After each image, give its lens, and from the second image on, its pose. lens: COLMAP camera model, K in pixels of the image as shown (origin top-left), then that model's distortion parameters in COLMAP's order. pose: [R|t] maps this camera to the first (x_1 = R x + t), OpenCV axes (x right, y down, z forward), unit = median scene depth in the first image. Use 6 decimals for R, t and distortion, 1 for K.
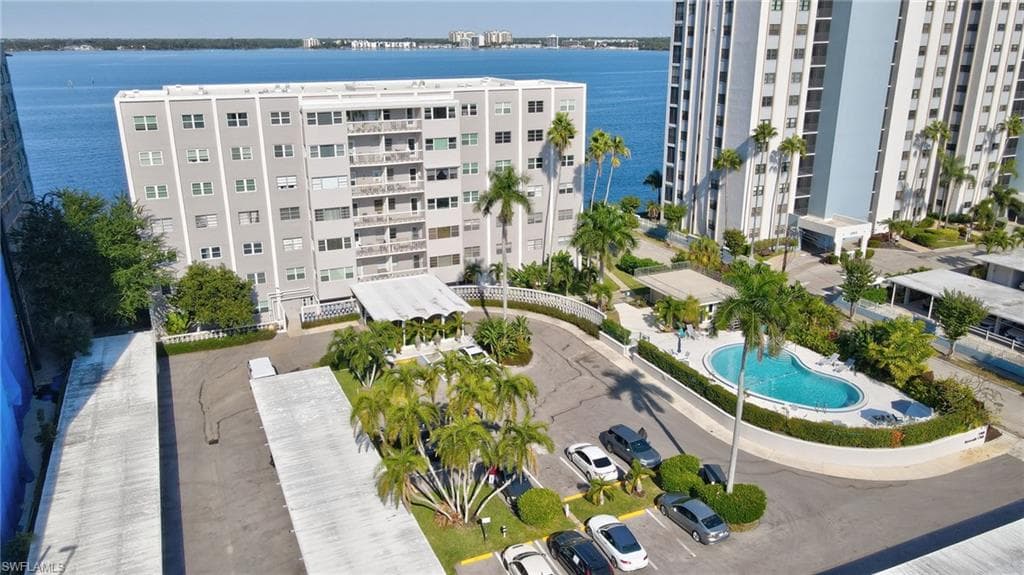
lens RADIAL K [[755.2, 0, 509.4], [0, 755.2, 286.8], [0, 0, 1]] dist [0.012995, 0.007982]
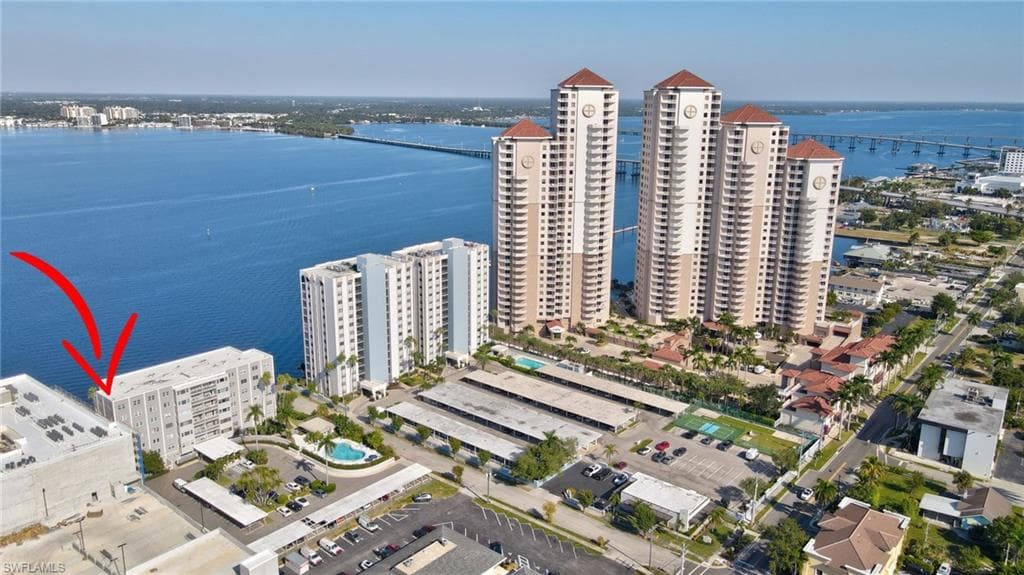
lens RADIAL K [[755.2, 0, 509.5], [0, 755.2, 282.6], [0, 0, 1]] dist [0.012995, 0.007982]
pose [[0.897010, -0.095115, 0.431656, -0.303987], [0.126747, 0.990912, -0.045042, -0.315648], [-0.423449, 0.095115, 0.900913, -1.976435]]
